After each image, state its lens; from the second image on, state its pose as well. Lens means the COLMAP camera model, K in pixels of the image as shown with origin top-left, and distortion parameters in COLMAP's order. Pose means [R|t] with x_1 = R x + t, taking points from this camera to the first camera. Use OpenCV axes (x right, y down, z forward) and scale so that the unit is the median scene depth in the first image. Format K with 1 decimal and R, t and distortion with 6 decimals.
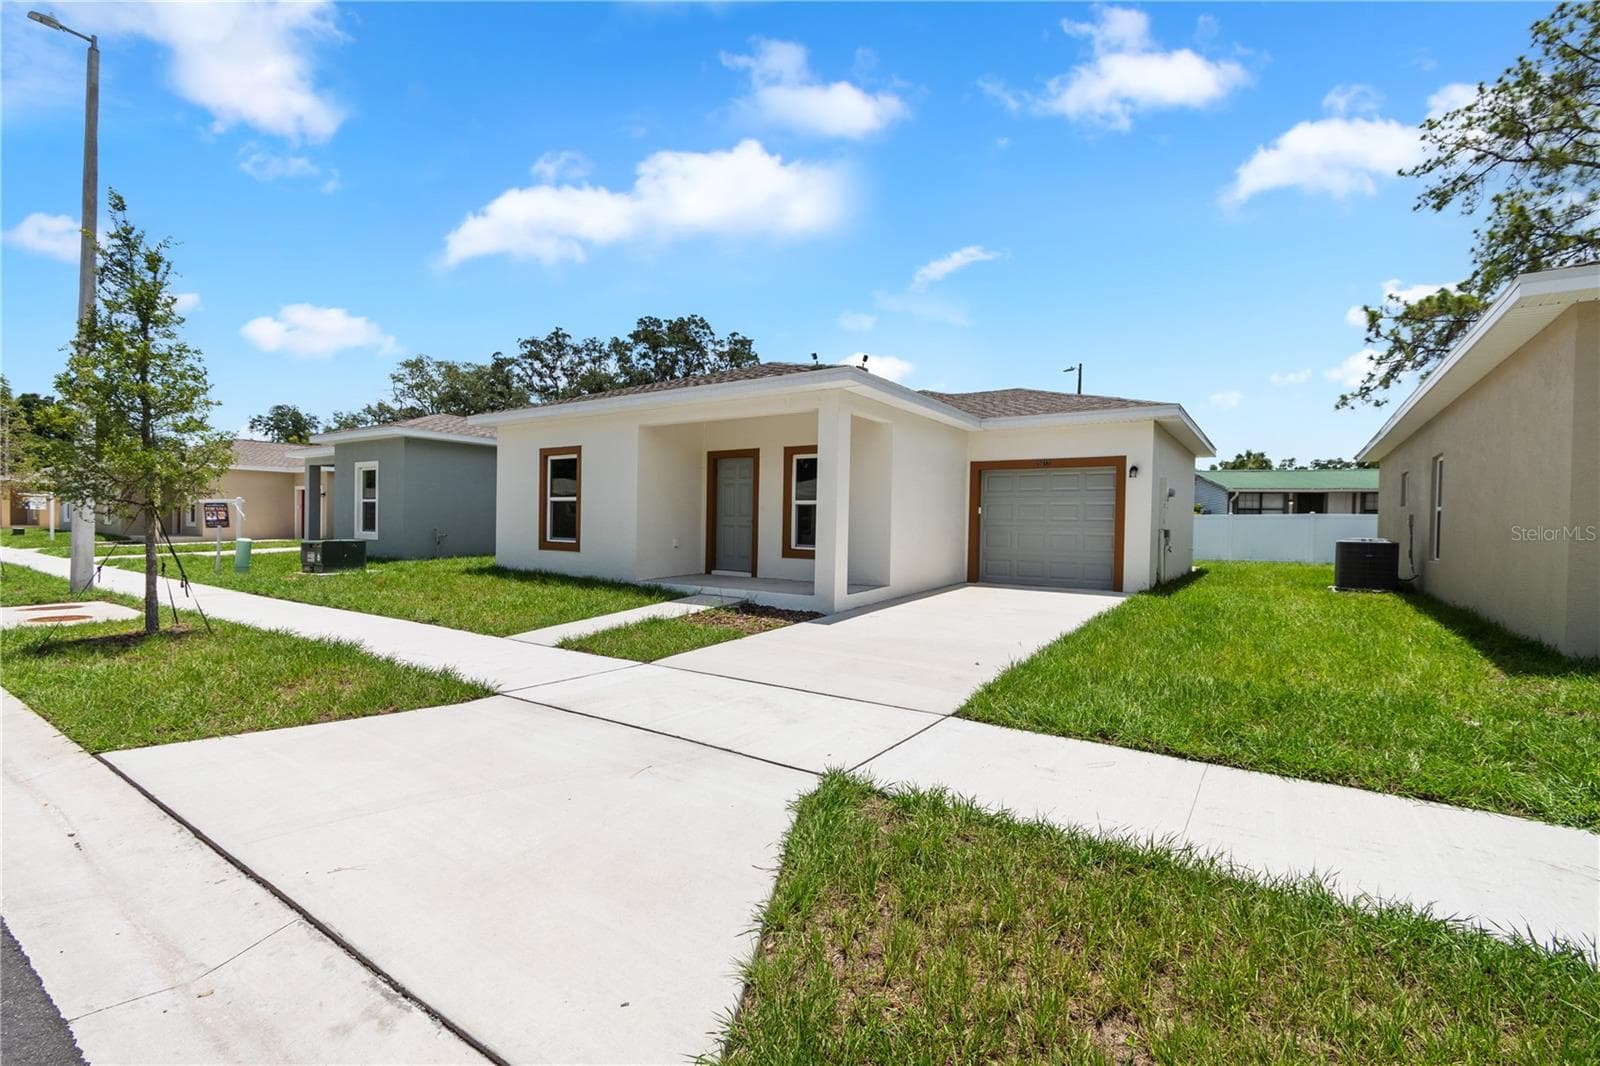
lens RADIAL K [[715.9, 0, 793.6], [0, 715.9, 536.1], [0, 0, 1]] dist [0.001263, 0.000104]
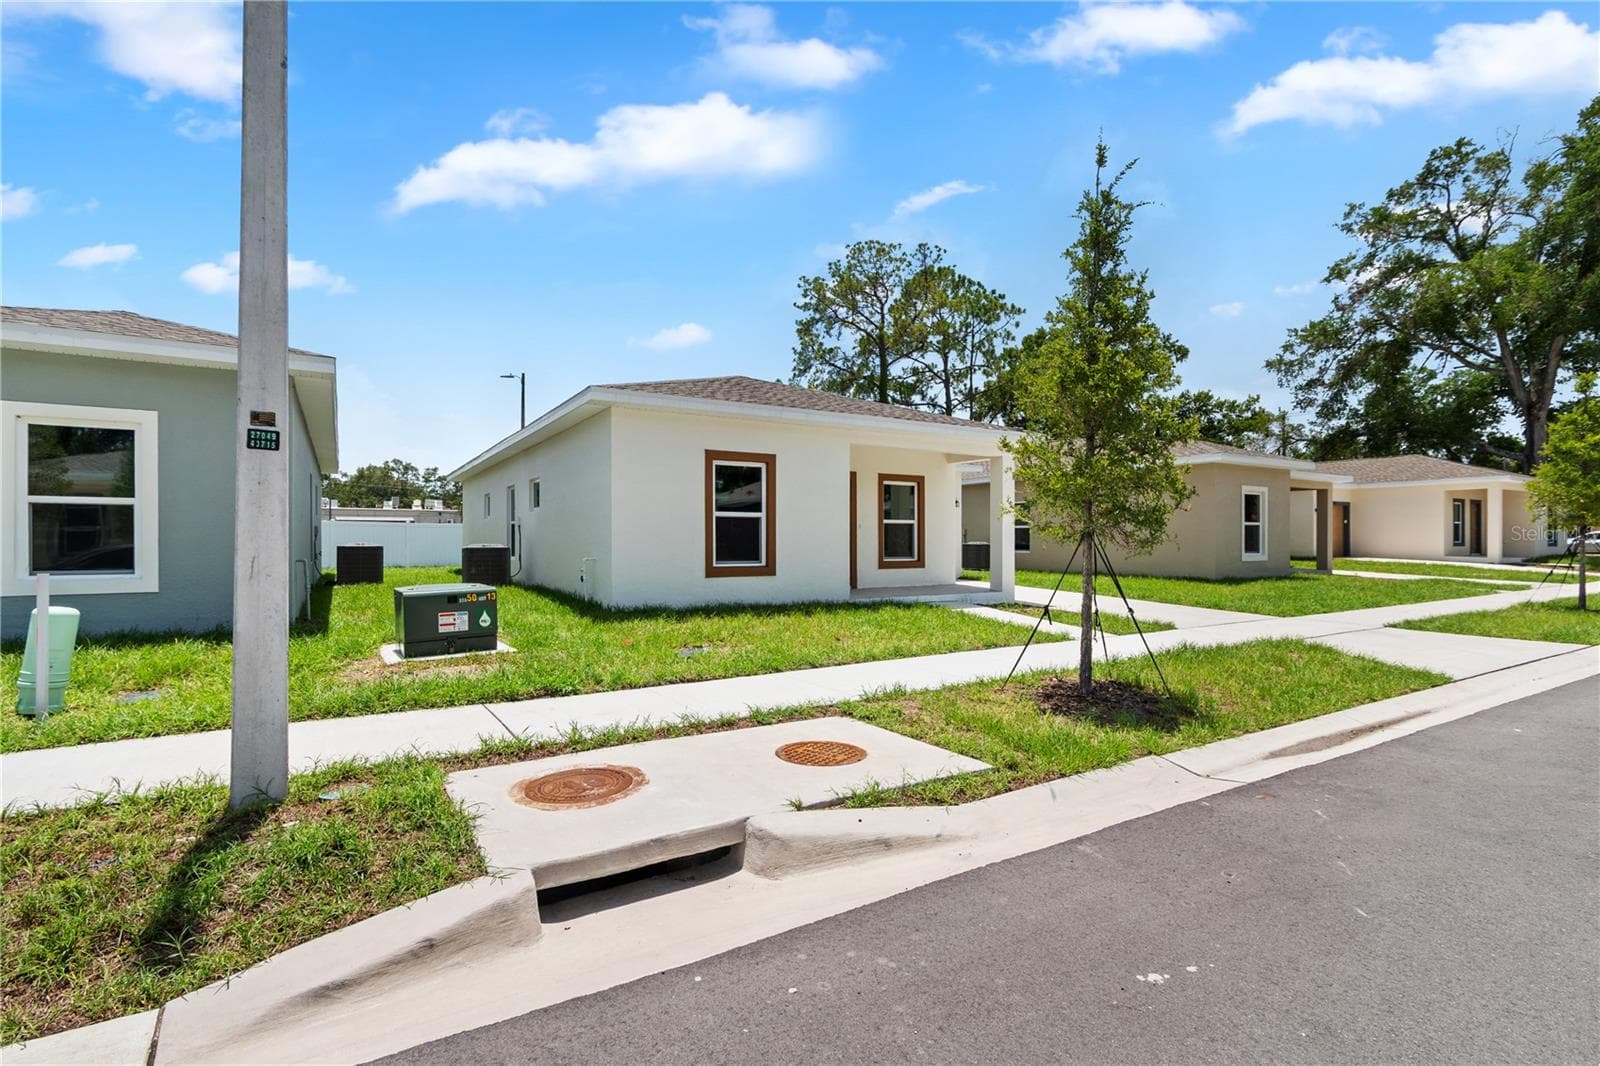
lens RADIAL K [[744.2, 0, 811.6], [0, 744.2, 539.9], [0, 0, 1]] dist [-0.003105, 0.000264]
pose [[0.393930, -0.019001, 0.918944, -1.005816], [0.020612, 0.999718, 0.011835, -0.028564], [-0.918909, 0.014279, 0.394210, 0.537840]]
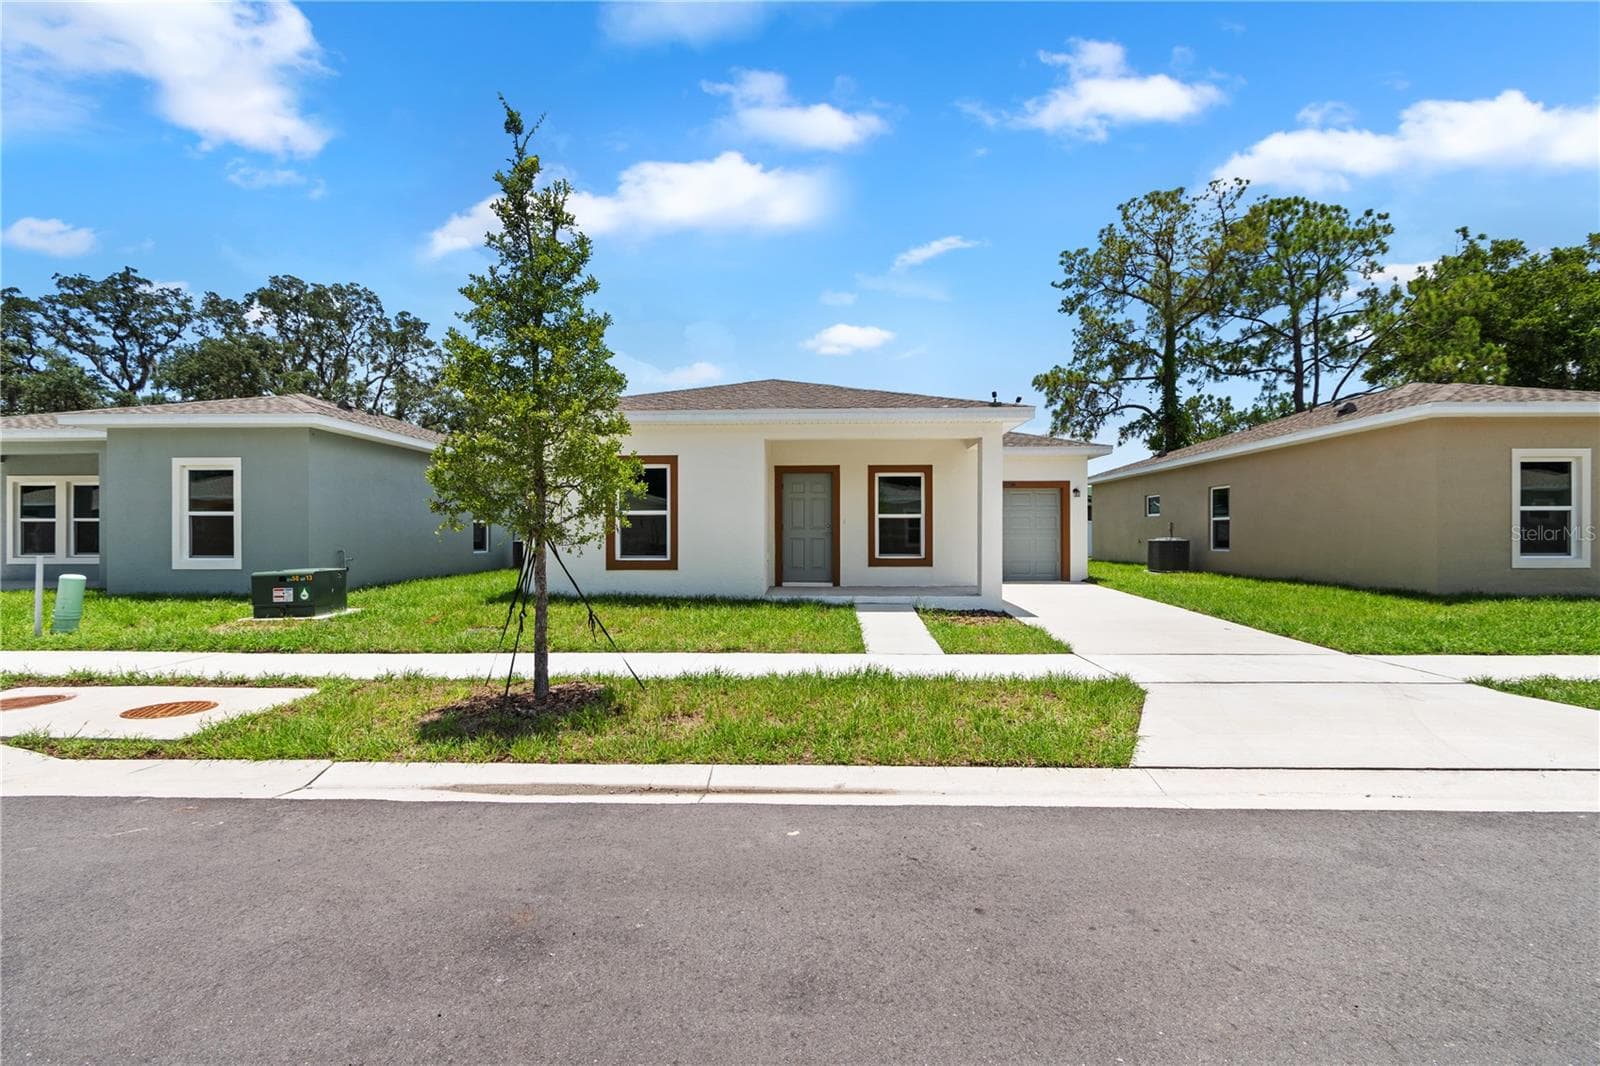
lens RADIAL K [[715.9, 0, 810.7], [0, 715.9, 533.9], [0, 0, 1]] dist [0.001263, 0.000104]
pose [[0.835527, -0.017867, 0.549159, -0.594998], [0.025241, 0.999664, -0.005878, -0.013519], [-0.548870, 0.018772, 0.835697, 0.116867]]
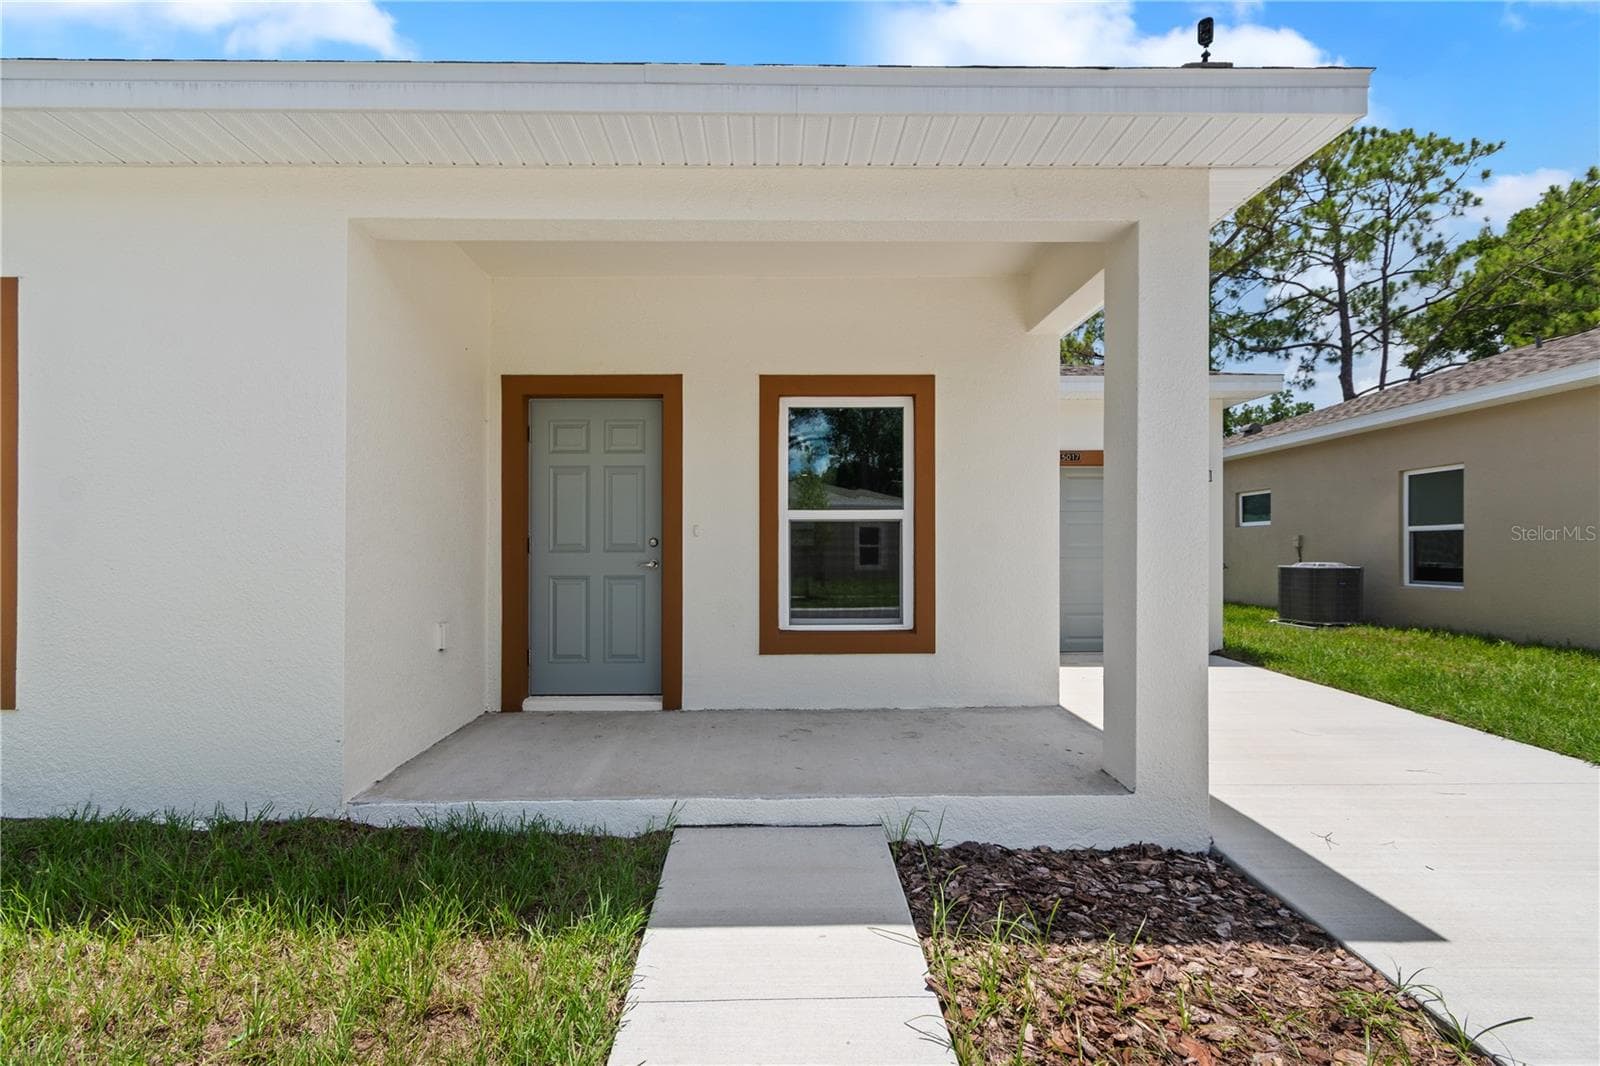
lens RADIAL K [[715.9, 0, 802.6], [0, 715.9, 552.1], [0, 0, 1]] dist [0.001263, 0.000104]
pose [[0.800877, -0.021563, 0.598440, -0.202402], [0.026486, 0.999649, 0.000574, -0.022578], [-0.598243, 0.015391, 0.801167, 0.576242]]
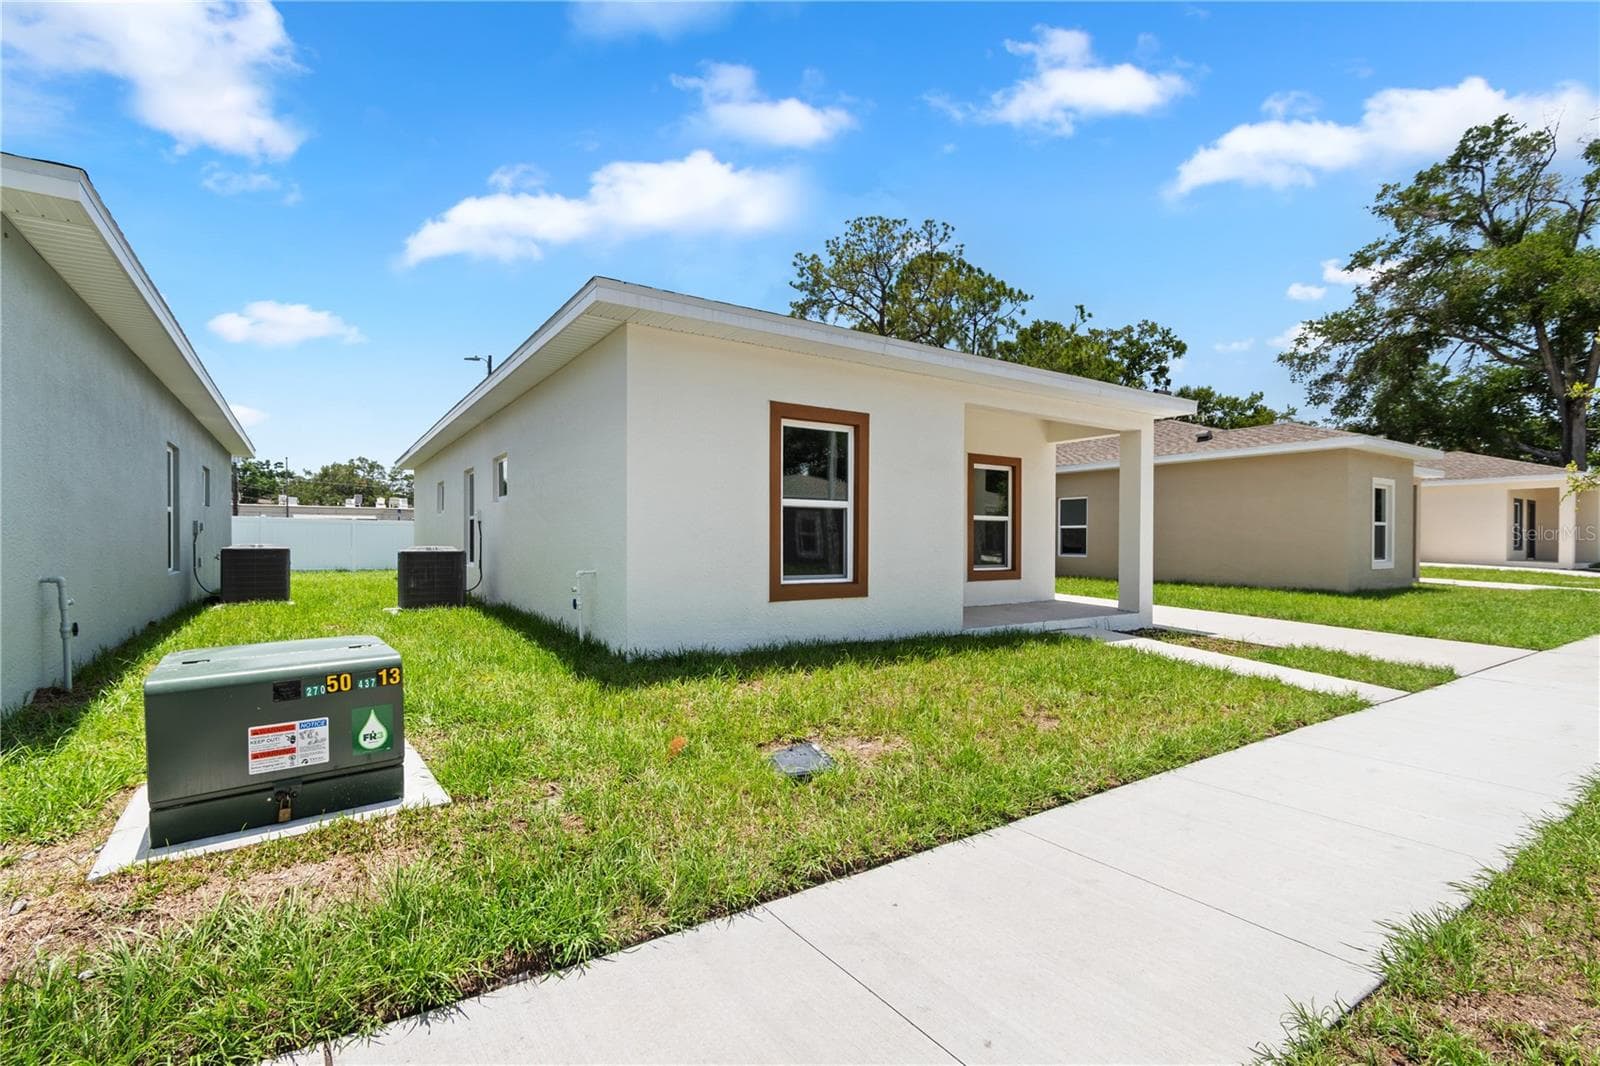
lens RADIAL K [[715.9, 0, 796.7], [0, 715.9, 539.6], [0, 0, 1]] dist [0.001263, 0.000104]
pose [[0.363530, -0.016993, 0.931427, -0.772875], [0.016261, 0.999797, 0.011894, -0.029055], [-0.931440, 0.010822, 0.363733, 0.756090]]
